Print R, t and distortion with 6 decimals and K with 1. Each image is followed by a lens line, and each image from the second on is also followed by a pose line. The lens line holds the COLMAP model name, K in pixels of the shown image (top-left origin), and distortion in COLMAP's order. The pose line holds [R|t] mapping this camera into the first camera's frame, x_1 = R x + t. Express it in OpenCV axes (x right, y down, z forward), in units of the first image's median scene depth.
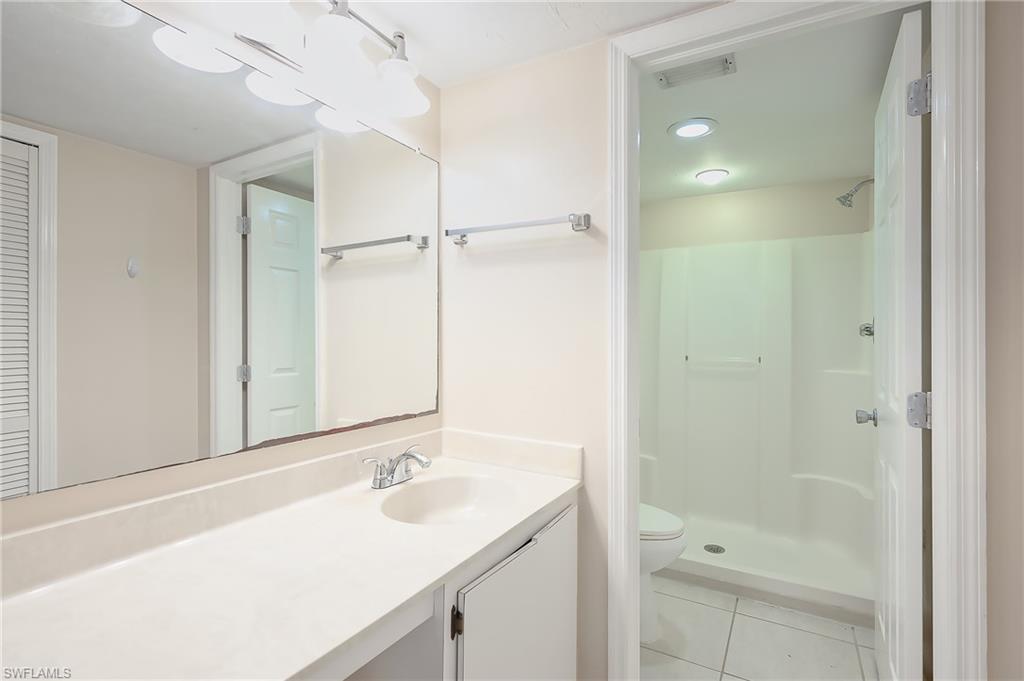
lens RADIAL K [[494.7, 0, 512.0], [0, 494.7, 338.4], [0, 0, 1]] dist [0.003252, 0.000148]
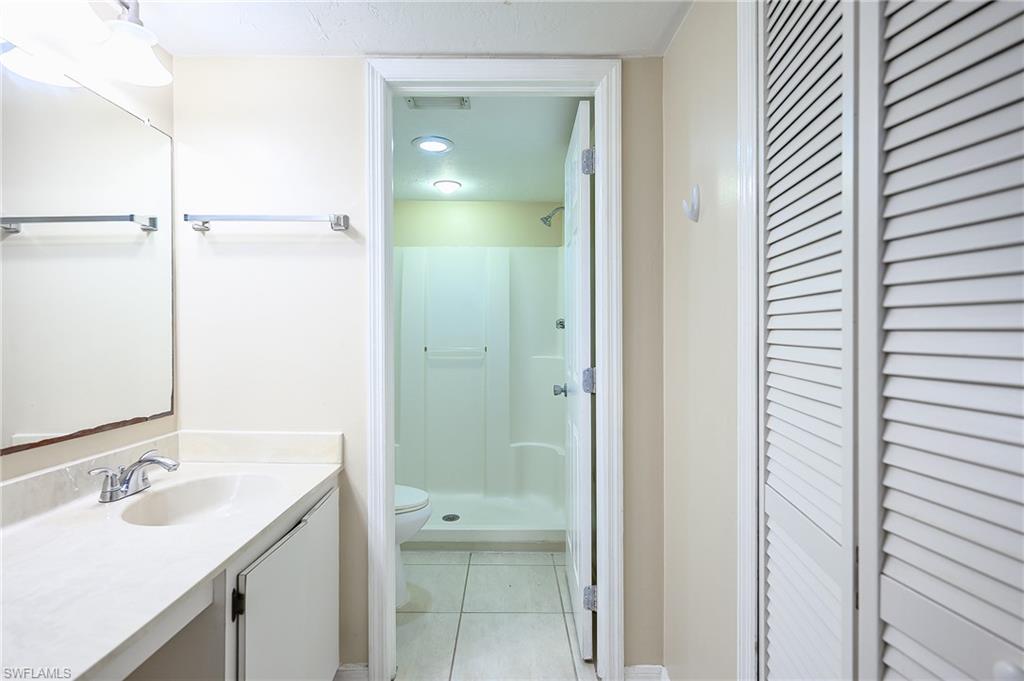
lens RADIAL K [[535.5, 0, 512.0], [0, 535.5, 340.5], [0, 0, 1]] dist [-0.000330, -0.000076]
pose [[0.864813, -0.013365, 0.501916, -0.114960], [0.004627, 0.999815, 0.018650, -0.000468], [-0.502072, -0.013806, 0.864716, -0.174882]]
